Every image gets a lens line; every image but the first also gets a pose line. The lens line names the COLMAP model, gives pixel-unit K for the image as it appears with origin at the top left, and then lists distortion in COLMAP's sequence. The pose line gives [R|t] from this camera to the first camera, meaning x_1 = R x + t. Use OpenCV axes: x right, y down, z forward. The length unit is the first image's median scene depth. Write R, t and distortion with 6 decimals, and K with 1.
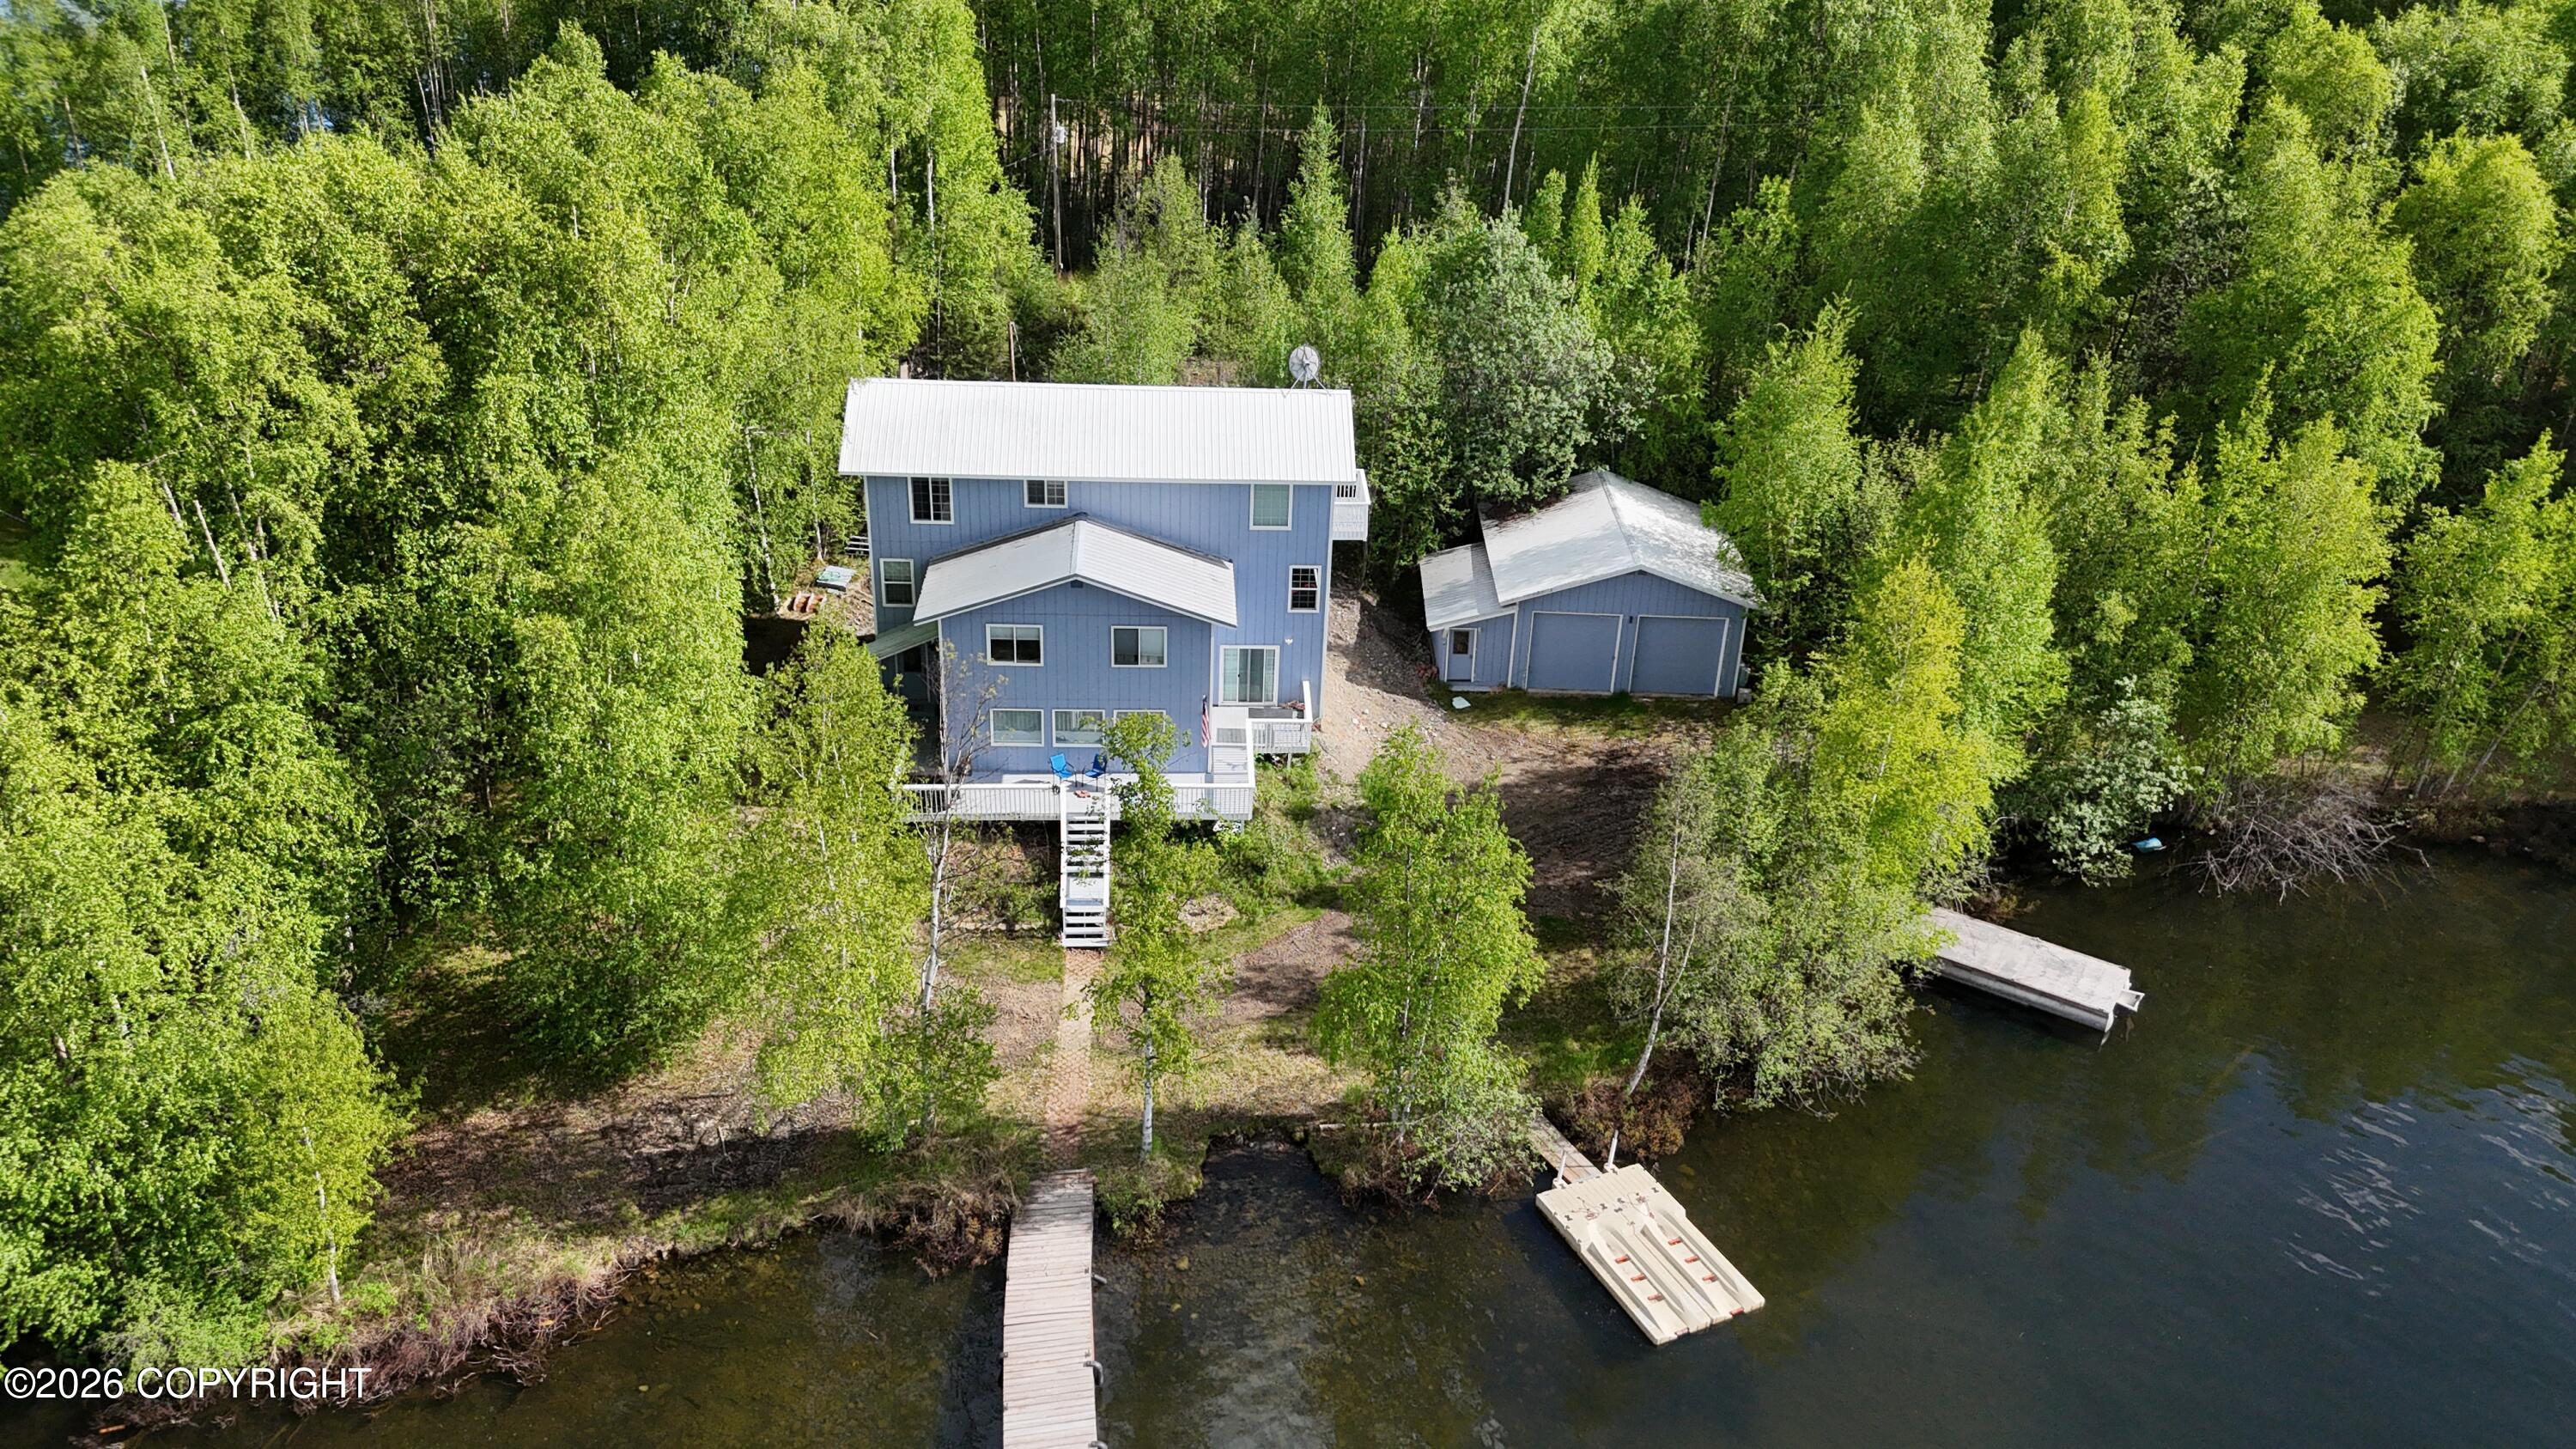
lens RADIAL K [[1892.0, 0, 1282.7], [0, 1892.0, 736.9], [0, 0, 1]] dist [0.071448, -0.069861]
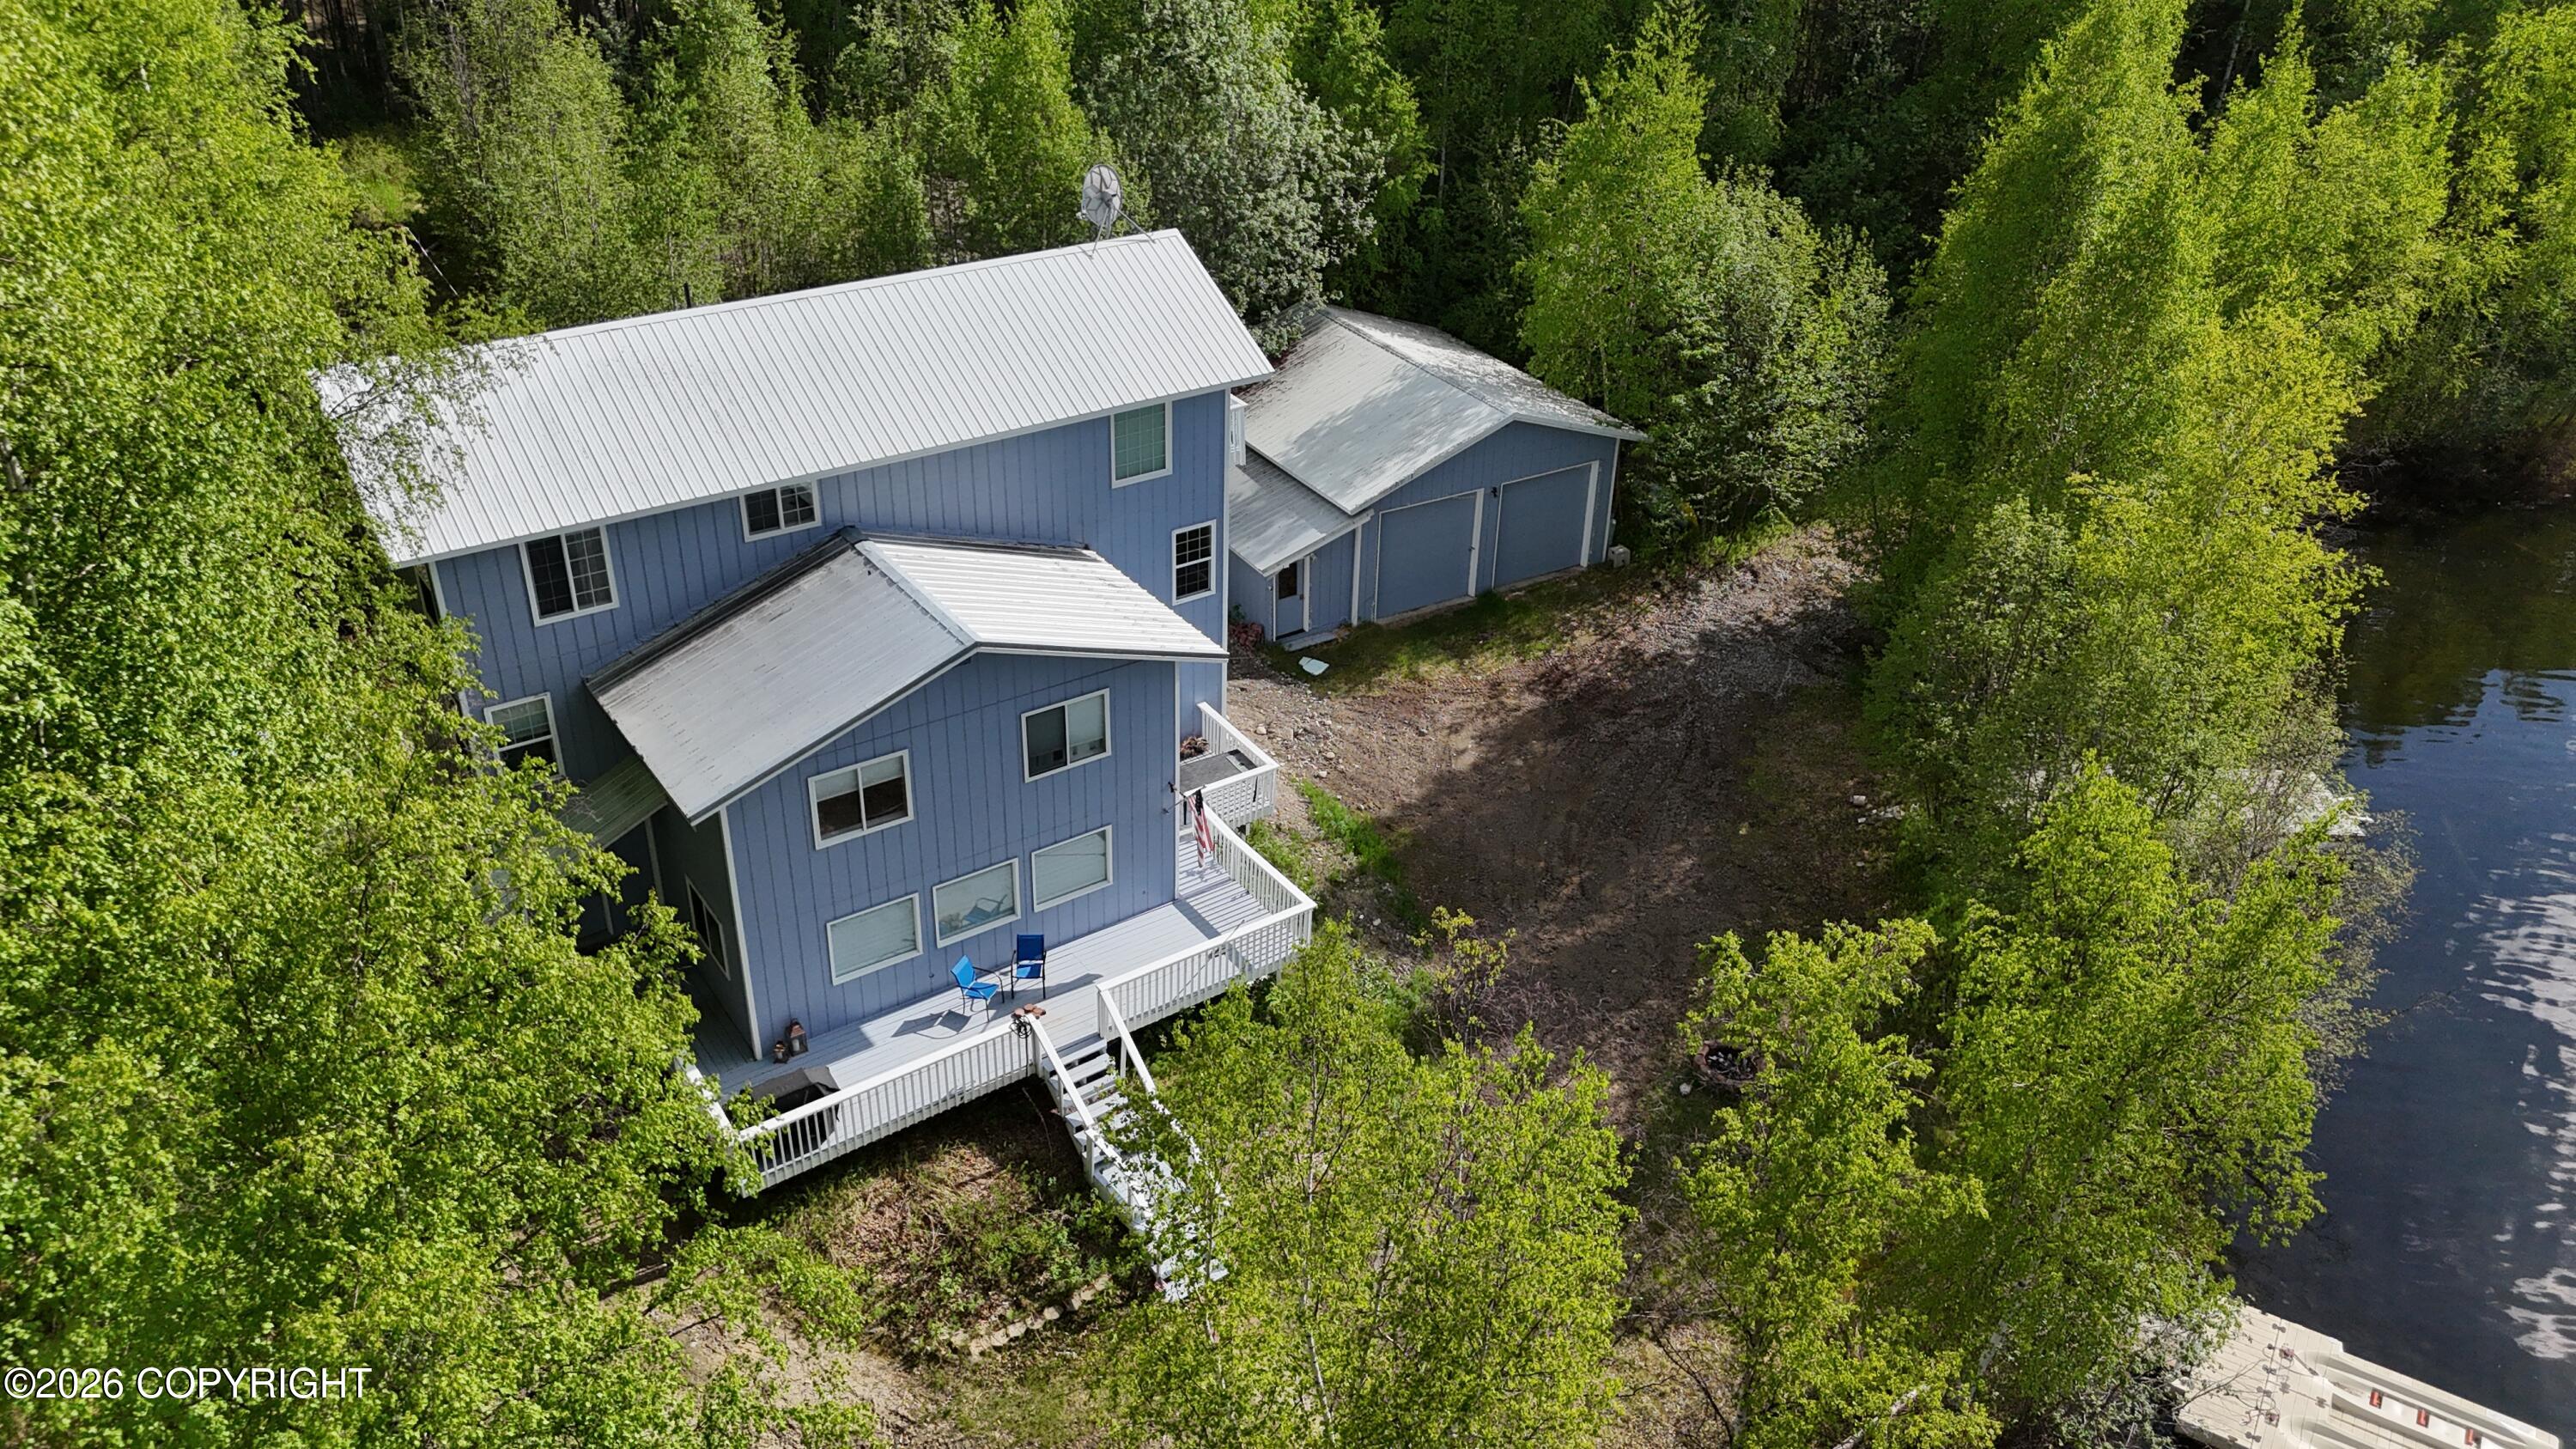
lens RADIAL K [[1892.0, 0, 1273.1], [0, 1892.0, 717.4], [0, 0, 1]] dist [0.071448, -0.069861]
pose [[0.855003, -0.280528, 0.436205, -0.258994], [0.249407, 0.959845, 0.128427, -0.106112], [-0.454716, -0.001013, 0.890636, 0.451992]]
